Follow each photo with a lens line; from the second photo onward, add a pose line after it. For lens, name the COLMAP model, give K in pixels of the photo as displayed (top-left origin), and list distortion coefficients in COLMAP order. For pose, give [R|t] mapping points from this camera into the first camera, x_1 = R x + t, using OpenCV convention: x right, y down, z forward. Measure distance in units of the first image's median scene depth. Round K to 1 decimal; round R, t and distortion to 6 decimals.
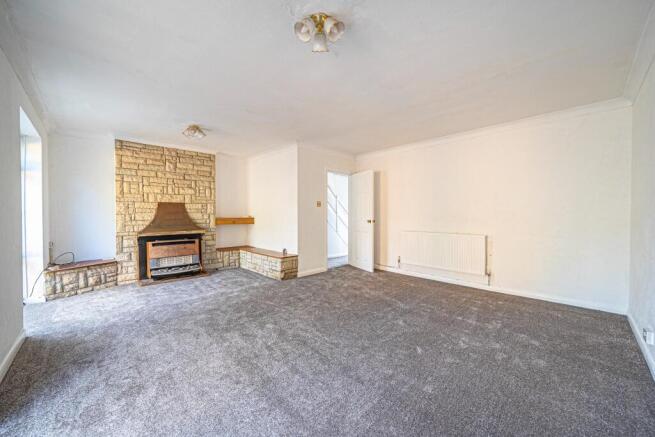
lens RADIAL K [[246.4, 0, 327.5], [0, 246.4, 218.5], [0, 0, 1]] dist [-0.001159, -0.000050]
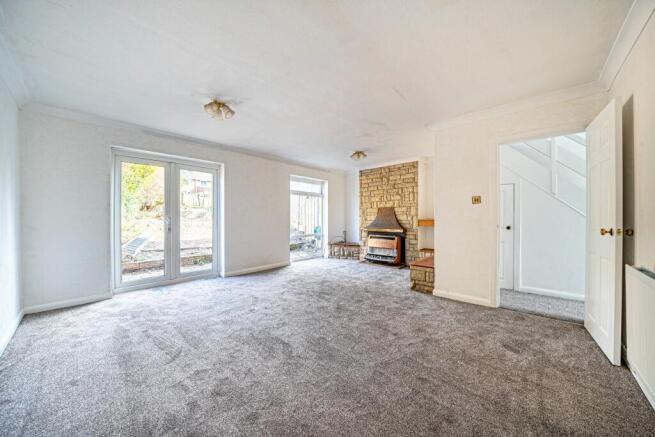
lens RADIAL K [[232.4, 0, 327.5], [0, 232.4, 218.5], [0, 0, 1]] dist [-0.013837, -0.000026]
pose [[0.076048, 0.006038, -0.997086, 0.598755], [-0.014688, 0.999880, 0.004935, -0.006449], [0.996996, 0.014270, 0.076128, 0.600560]]
